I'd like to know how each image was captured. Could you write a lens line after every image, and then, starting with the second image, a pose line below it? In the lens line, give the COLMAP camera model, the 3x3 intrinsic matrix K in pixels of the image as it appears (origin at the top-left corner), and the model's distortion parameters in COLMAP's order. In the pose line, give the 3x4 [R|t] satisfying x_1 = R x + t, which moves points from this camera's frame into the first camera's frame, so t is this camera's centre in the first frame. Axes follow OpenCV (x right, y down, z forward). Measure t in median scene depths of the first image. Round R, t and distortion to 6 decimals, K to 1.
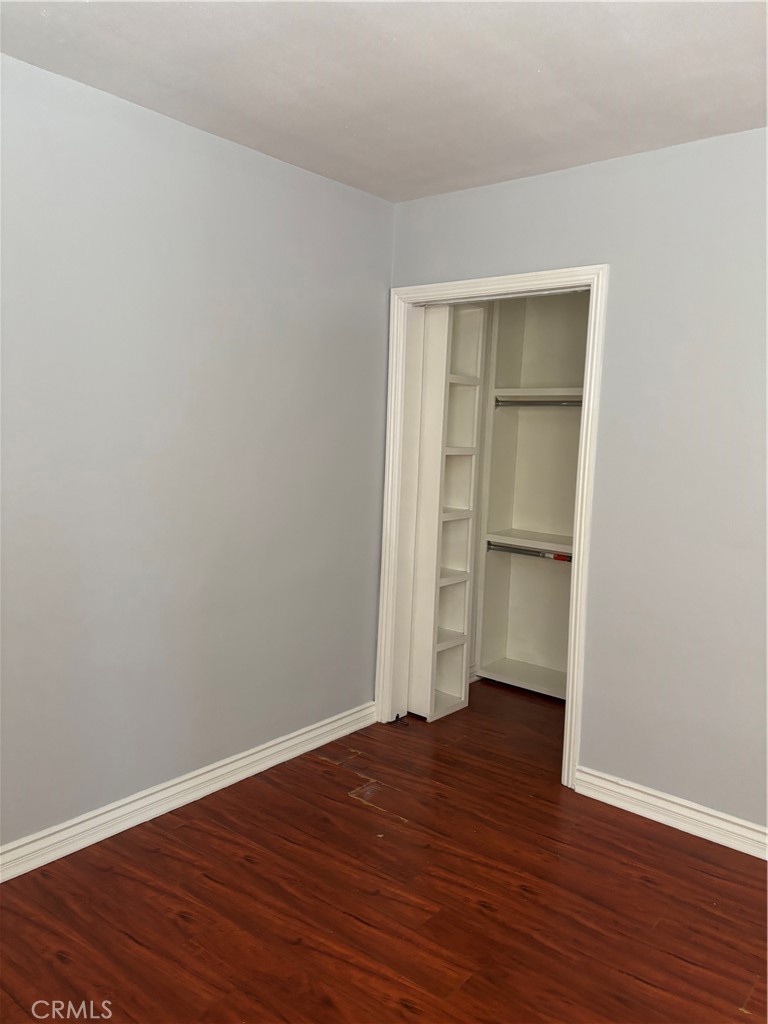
lens RADIAL K [[771.9, 0, 381.7], [0, 771.9, 506.9], [0, 0, 1]] dist [0.052236, -0.054929]
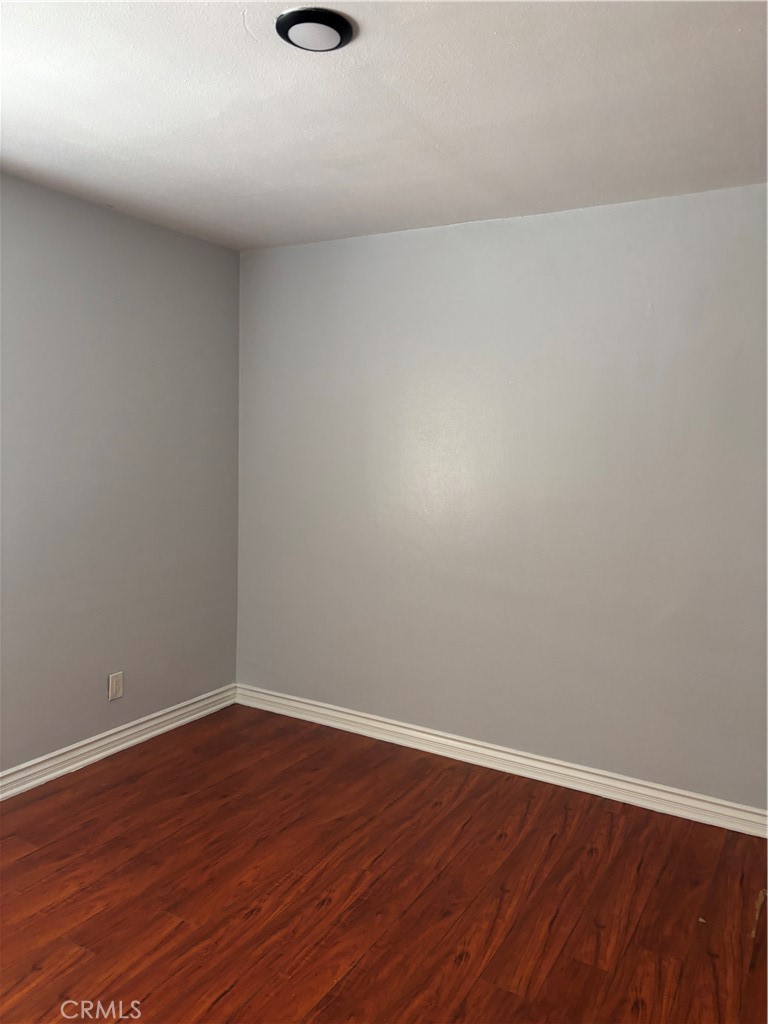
lens RADIAL K [[771.9, 0, 392.1], [0, 771.9, 513.1], [0, 0, 1]] dist [0.052236, -0.054929]
pose [[0.160229, 0.059749, -0.985270, 0.932139], [-0.126534, 0.991174, 0.039529, -0.032394], [0.978936, 0.118336, 0.166375, 0.532749]]
